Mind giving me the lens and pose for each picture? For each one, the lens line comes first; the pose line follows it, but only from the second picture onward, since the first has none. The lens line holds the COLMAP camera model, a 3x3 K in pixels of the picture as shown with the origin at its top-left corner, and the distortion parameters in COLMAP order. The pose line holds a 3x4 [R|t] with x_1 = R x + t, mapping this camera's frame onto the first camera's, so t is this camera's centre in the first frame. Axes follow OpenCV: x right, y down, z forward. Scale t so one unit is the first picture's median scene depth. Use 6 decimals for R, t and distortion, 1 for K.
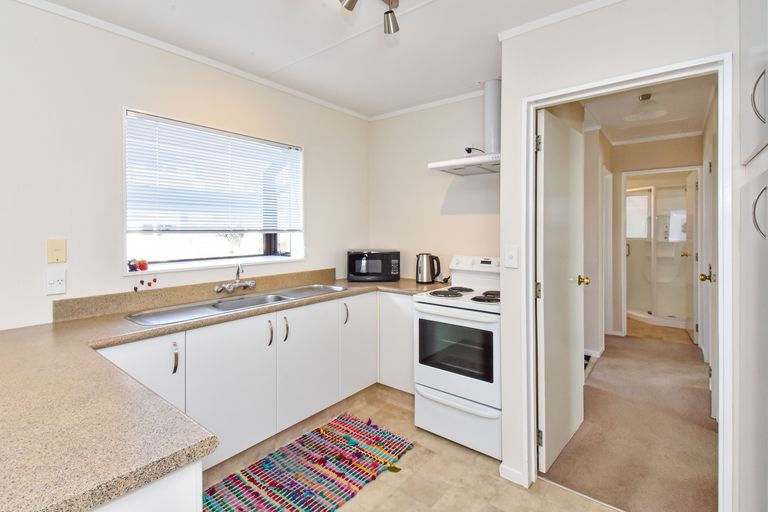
lens RADIAL K [[371.0, 0, 377.9], [0, 371.0, 230.3], [0, 0, 1]] dist [0.001112, 0.000052]
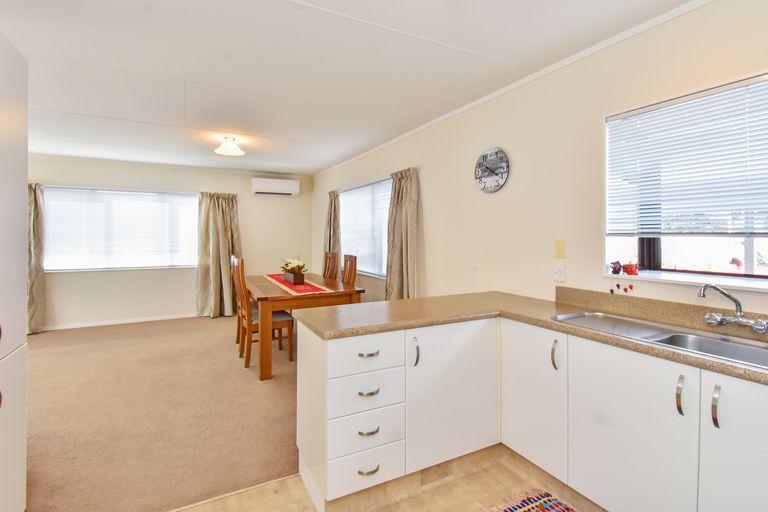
lens RADIAL K [[371.0, 0, 377.9], [0, 371.0, 230.3], [0, 0, 1]] dist [0.001112, 0.000052]
pose [[-0.402233, -0.006241, -0.915516, 0.525959], [-0.000410, 0.999978, -0.006637, -0.000725], [0.915537, -0.002294, -0.402227, 0.820263]]
